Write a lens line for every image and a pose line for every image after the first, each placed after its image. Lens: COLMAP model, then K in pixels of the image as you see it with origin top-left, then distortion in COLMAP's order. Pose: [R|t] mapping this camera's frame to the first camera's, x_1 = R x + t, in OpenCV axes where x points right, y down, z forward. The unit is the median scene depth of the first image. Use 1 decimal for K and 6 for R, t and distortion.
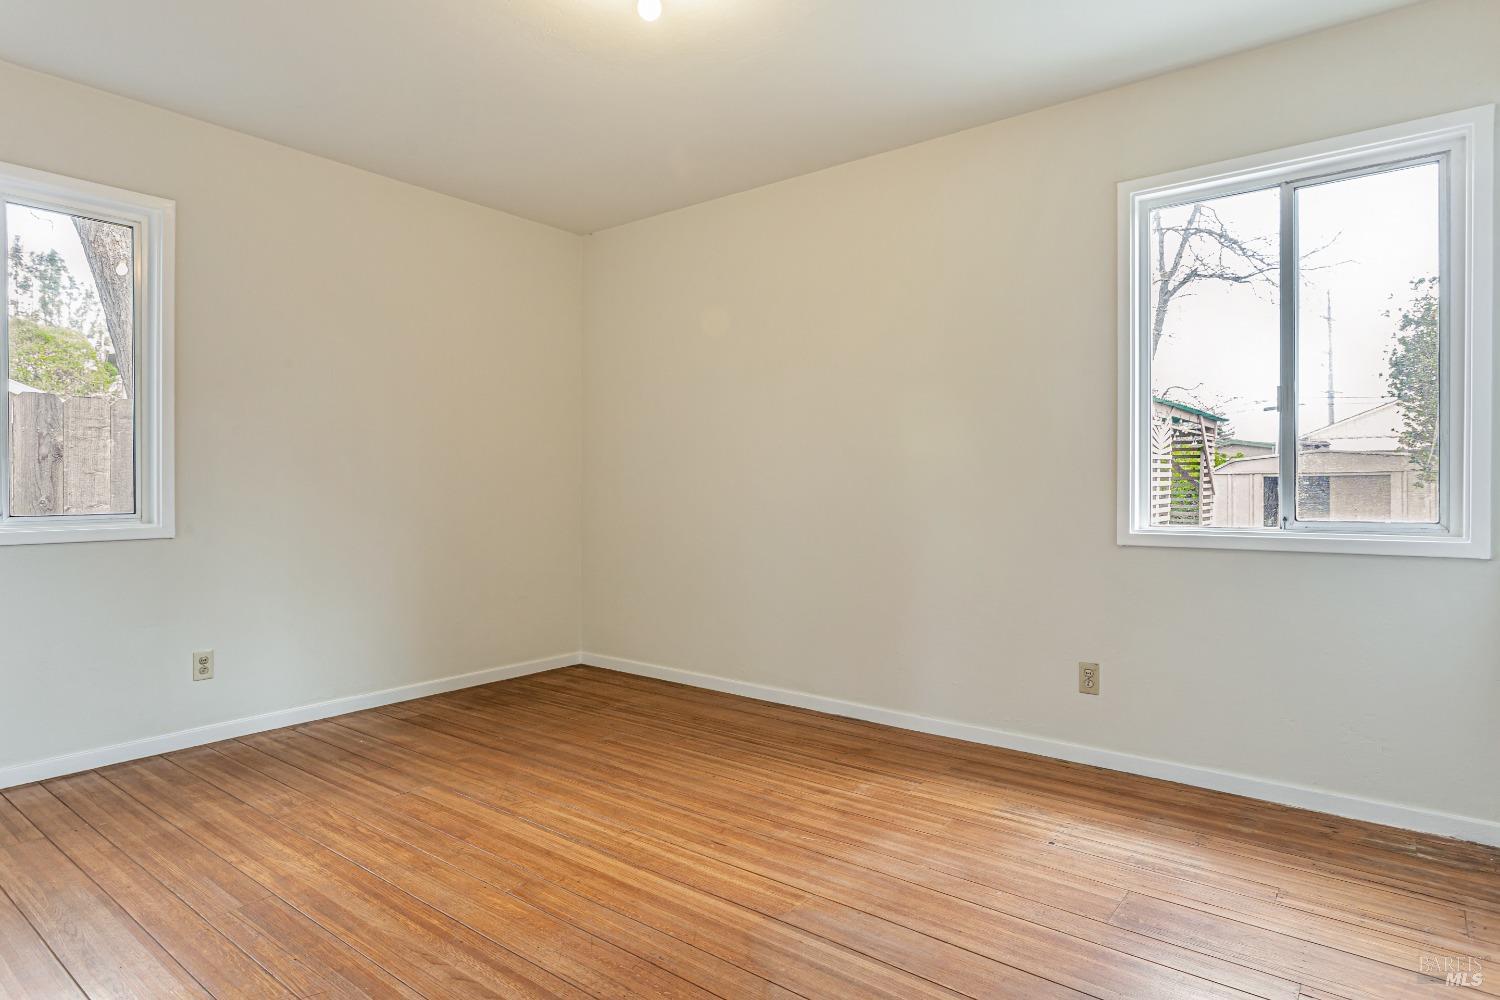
lens RADIAL K [[856.3, 0, 748.1], [0, 856.3, 491.3], [0, 0, 1]] dist [-0.004254, -0.000401]
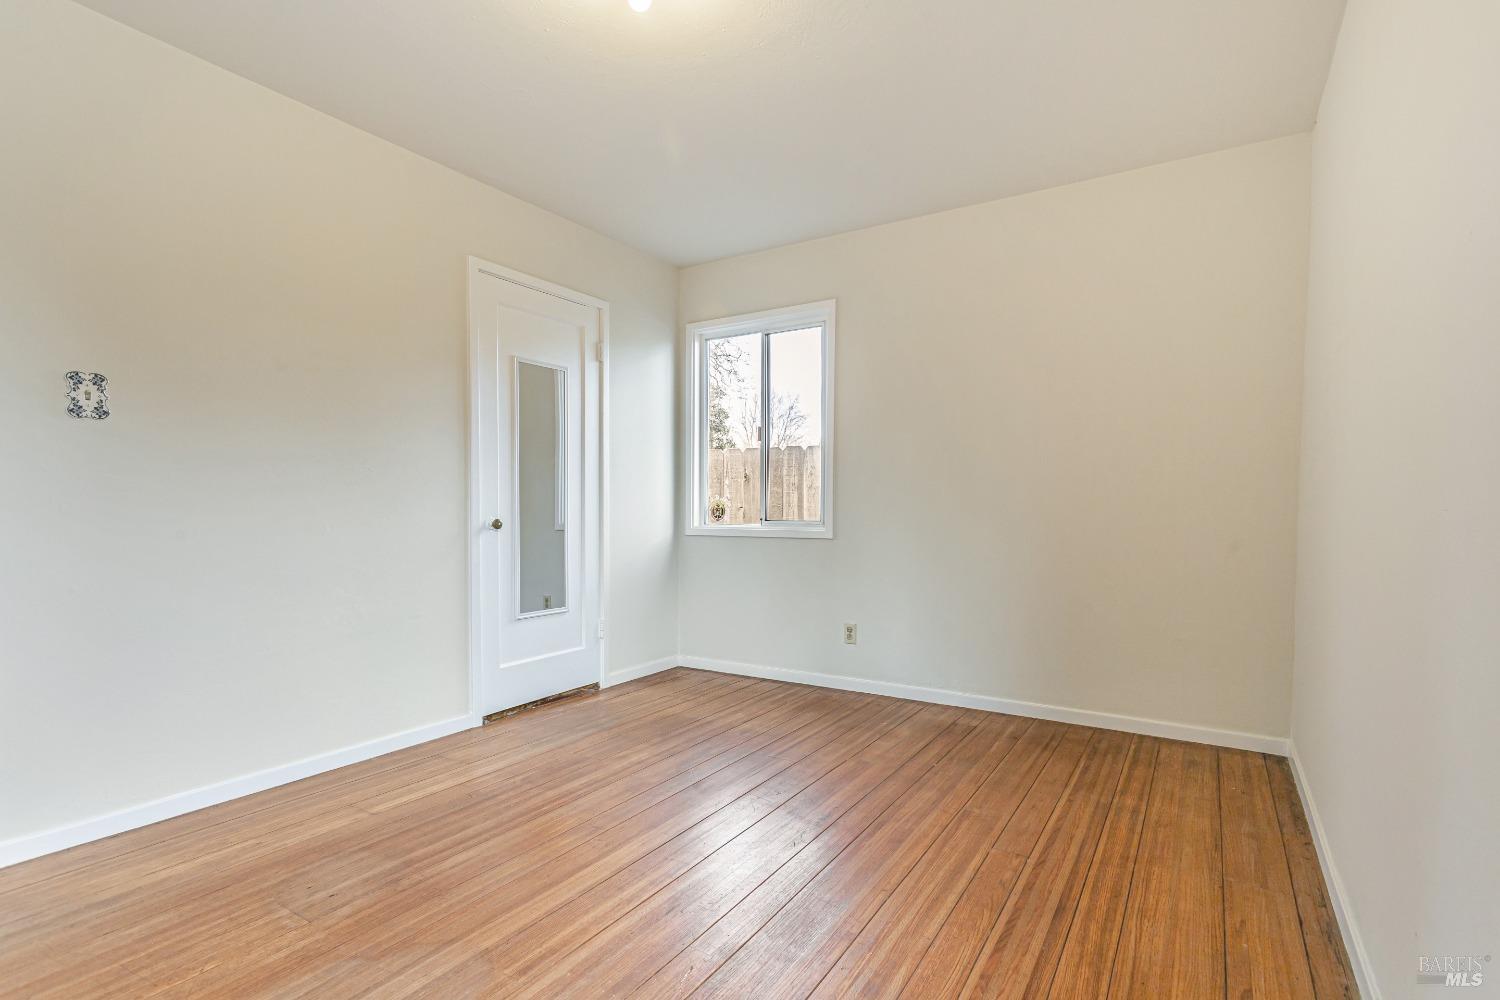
lens RADIAL K [[720.8, 0, 745.7], [0, 720.8, 504.5], [0, 0, 1]] dist [-0.003048, -0.000383]
pose [[0.094798, -0.002290, -0.995494, 0.538423], [-0.011891, 0.999923, -0.003433, 0.002064], [0.995426, 0.012163, 0.094763, 0.769639]]
